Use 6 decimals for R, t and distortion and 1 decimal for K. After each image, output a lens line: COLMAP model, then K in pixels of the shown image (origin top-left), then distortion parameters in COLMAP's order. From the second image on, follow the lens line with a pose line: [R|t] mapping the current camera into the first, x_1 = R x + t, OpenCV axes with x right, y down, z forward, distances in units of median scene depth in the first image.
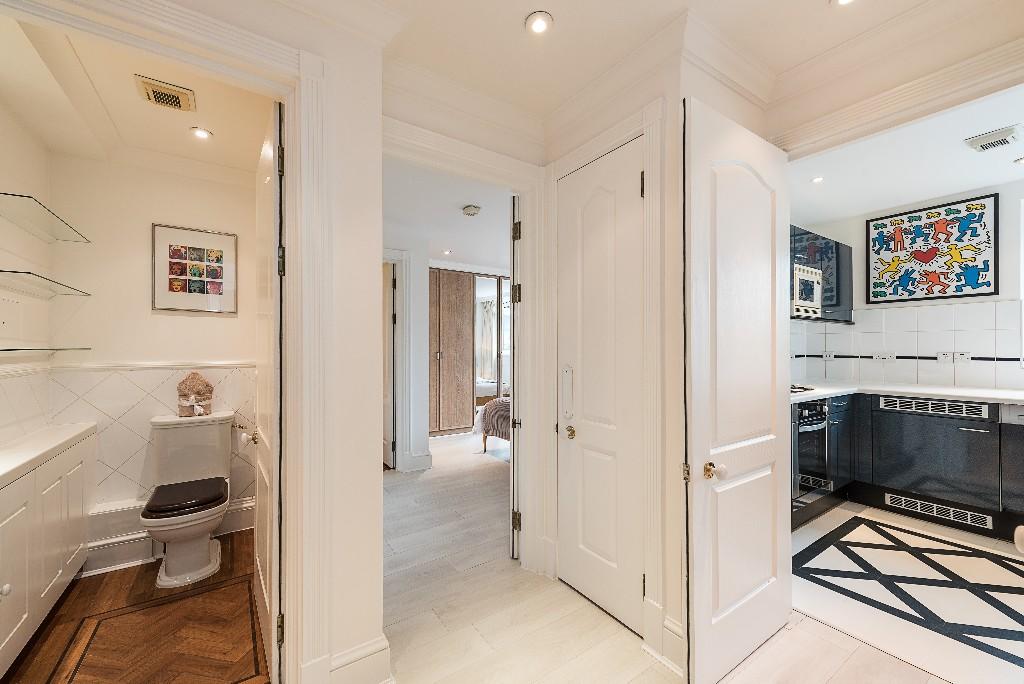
lens RADIAL K [[396.0, 0, 508.6], [0, 396.0, 347.8], [0, 0, 1]] dist [0.000031, -0.000185]
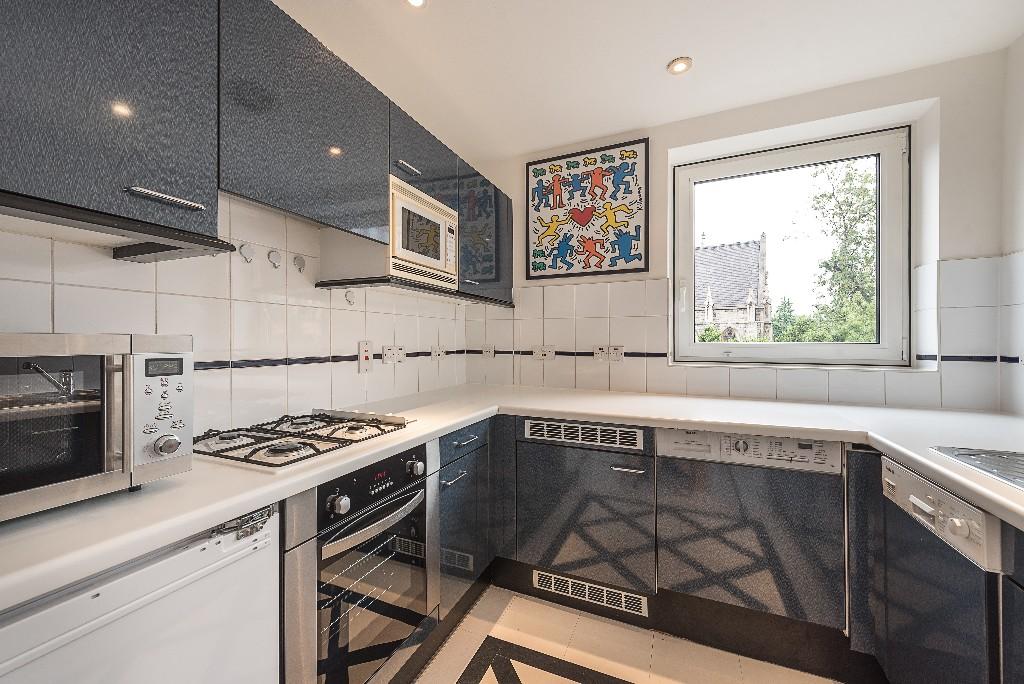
lens RADIAL K [[395.5, 0, 509.1], [0, 395.5, 342.1], [0, 0, 1]] dist [0.001491, -0.000080]
pose [[0.834574, -0.002063, 0.550892, 0.532272], [0.001069, 0.999997, 0.002126, 0.002097], [-0.550895, -0.001185, 0.834574, 0.459663]]
